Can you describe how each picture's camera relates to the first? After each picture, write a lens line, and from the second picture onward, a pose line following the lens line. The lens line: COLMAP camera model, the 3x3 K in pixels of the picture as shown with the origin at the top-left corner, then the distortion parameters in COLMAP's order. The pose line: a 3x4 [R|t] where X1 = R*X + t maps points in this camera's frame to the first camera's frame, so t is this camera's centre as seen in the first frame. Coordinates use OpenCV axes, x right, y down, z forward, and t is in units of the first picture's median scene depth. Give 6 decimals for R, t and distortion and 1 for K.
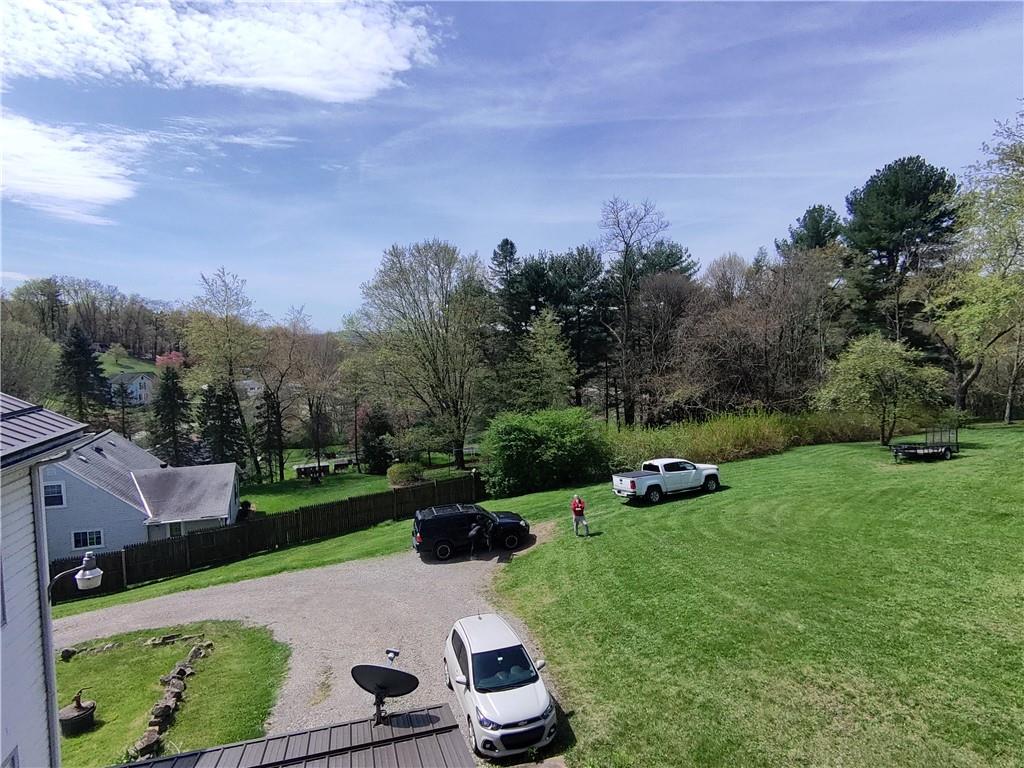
lens RADIAL K [[411.2, 0, 512.0], [0, 411.2, 384.0], [0, 0, 1]] dist [0.000300, -0.000034]
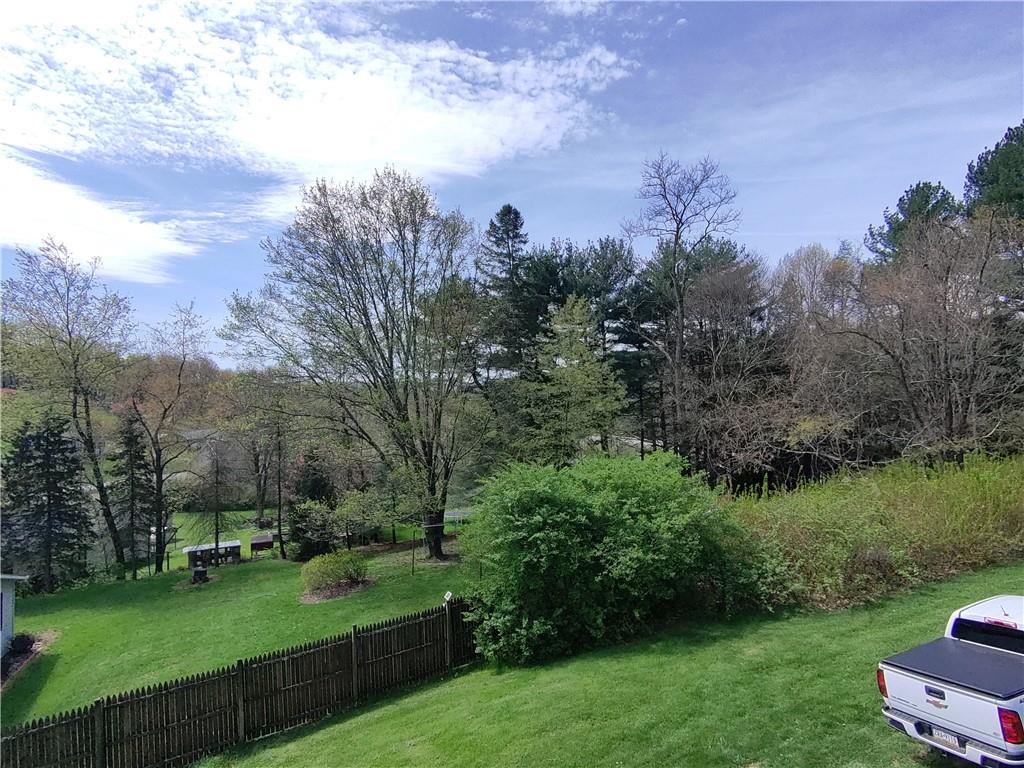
lens RADIAL K [[411.2, 0, 512.0], [0, 411.2, 384.0], [0, 0, 1]] dist [0.000300, -0.000034]
pose [[0.999735, 0.000960, 0.023004, -0.023120], [0.001945, 0.992040, -0.125911, 0.026769], [-0.022942, 0.125922, 0.991775, 0.355782]]
